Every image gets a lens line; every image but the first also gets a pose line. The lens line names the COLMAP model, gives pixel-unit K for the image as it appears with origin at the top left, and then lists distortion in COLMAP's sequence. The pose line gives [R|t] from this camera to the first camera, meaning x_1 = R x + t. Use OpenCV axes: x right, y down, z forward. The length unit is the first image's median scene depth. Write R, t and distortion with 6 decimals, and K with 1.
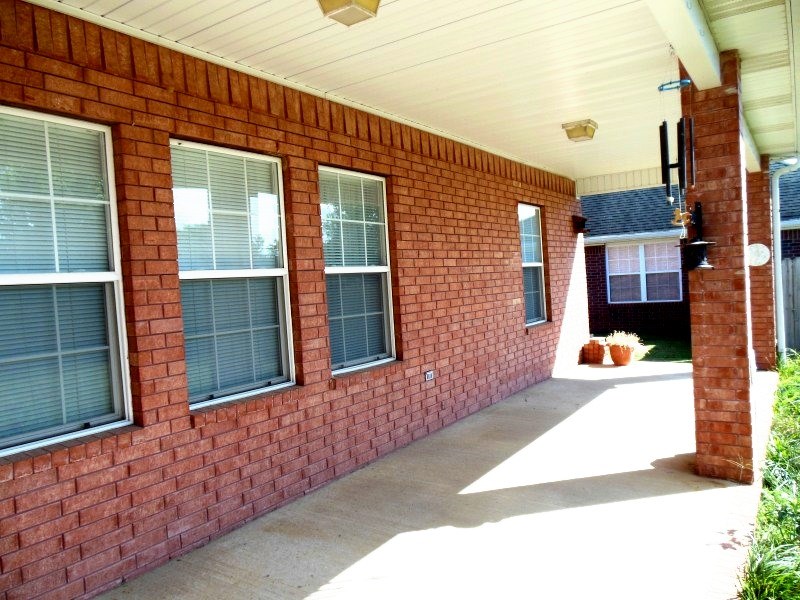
lens RADIAL K [[613.6, 0, 399.5], [0, 613.6, 298.0], [0, 0, 1]] dist [-0.050955, 0.091600]
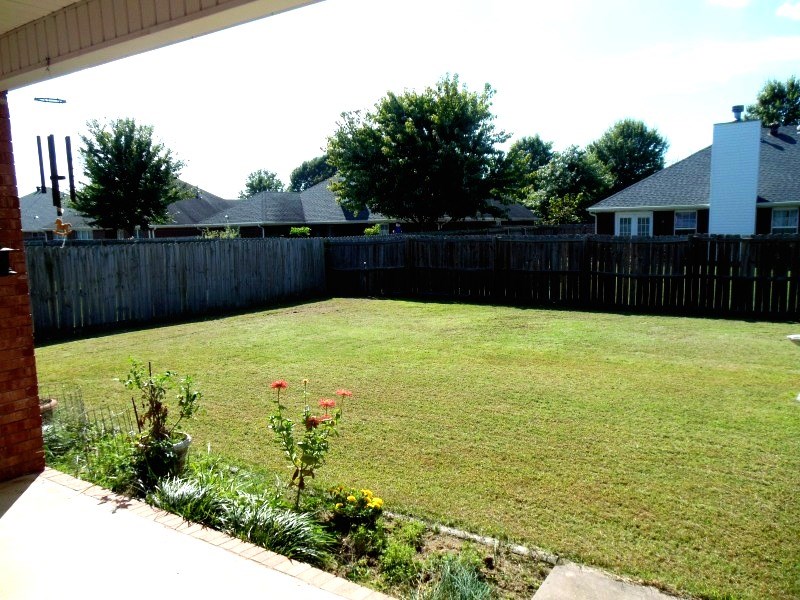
lens RADIAL K [[613.6, 0, 397.1], [0, 613.6, 302.1], [0, 0, 1]] dist [-0.050955, 0.091600]
pose [[-0.010585, -0.059857, 0.998151, -0.376477], [0.045507, 0.997144, 0.060279, -0.024737], [-0.998908, 0.046061, -0.007831, 0.264749]]
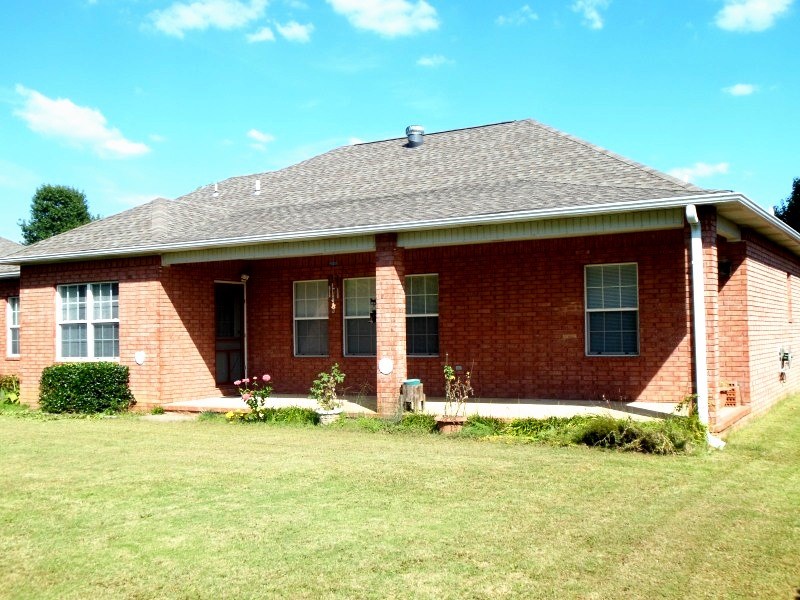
lens RADIAL K [[887.5, 0, 400.2], [0, 887.5, 302.5], [0, 0, 1]] dist [-0.004301, 0.000000]
pose [[0.054883, 0.020384, -0.998285, 2.741172], [-0.014301, 0.999705, 0.019627, -0.132769], [0.998390, 0.013199, 0.055158, 0.599507]]
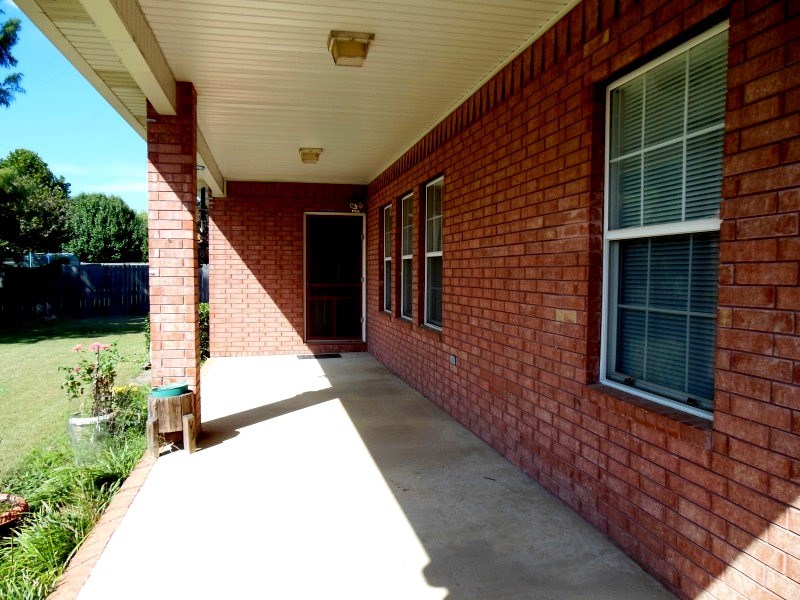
lens RADIAL K [[613.6, 0, 404.4], [0, 613.6, 301.7], [0, 0, 1]] dist [-0.050955, 0.091600]
pose [[-0.693529, 0.094529, -0.714200, 0.752915], [0.022246, 0.993692, 0.109919, -0.073606], [0.720085, 0.060344, -0.691257, 1.514376]]
